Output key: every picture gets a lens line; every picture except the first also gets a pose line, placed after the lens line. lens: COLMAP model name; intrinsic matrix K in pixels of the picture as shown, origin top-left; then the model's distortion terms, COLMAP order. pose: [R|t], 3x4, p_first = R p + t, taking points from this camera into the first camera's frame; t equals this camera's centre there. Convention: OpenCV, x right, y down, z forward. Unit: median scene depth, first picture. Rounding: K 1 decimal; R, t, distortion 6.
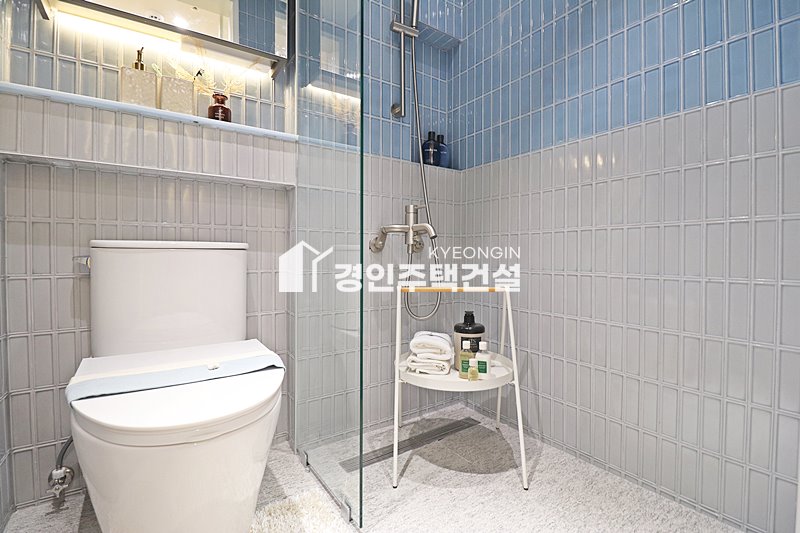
lens RADIAL K [[369.8, 0, 400.3], [0, 369.8, 258.5], [0, 0, 1]] dist [-0.021700, -0.000329]
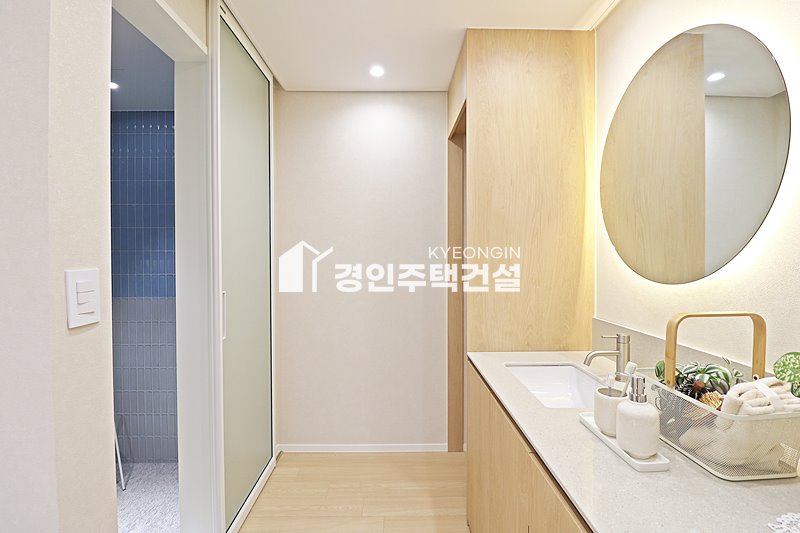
lens RADIAL K [[369.8, 0, 400.3], [0, 369.8, 258.5], [0, 0, 1]] dist [-0.021700, -0.000329]
pose [[0.546448, -0.011226, 0.837418, -0.396129], [0.012608, 0.999907, 0.005177, -0.522183], [-0.837398, 0.007730, 0.546539, -1.133471]]
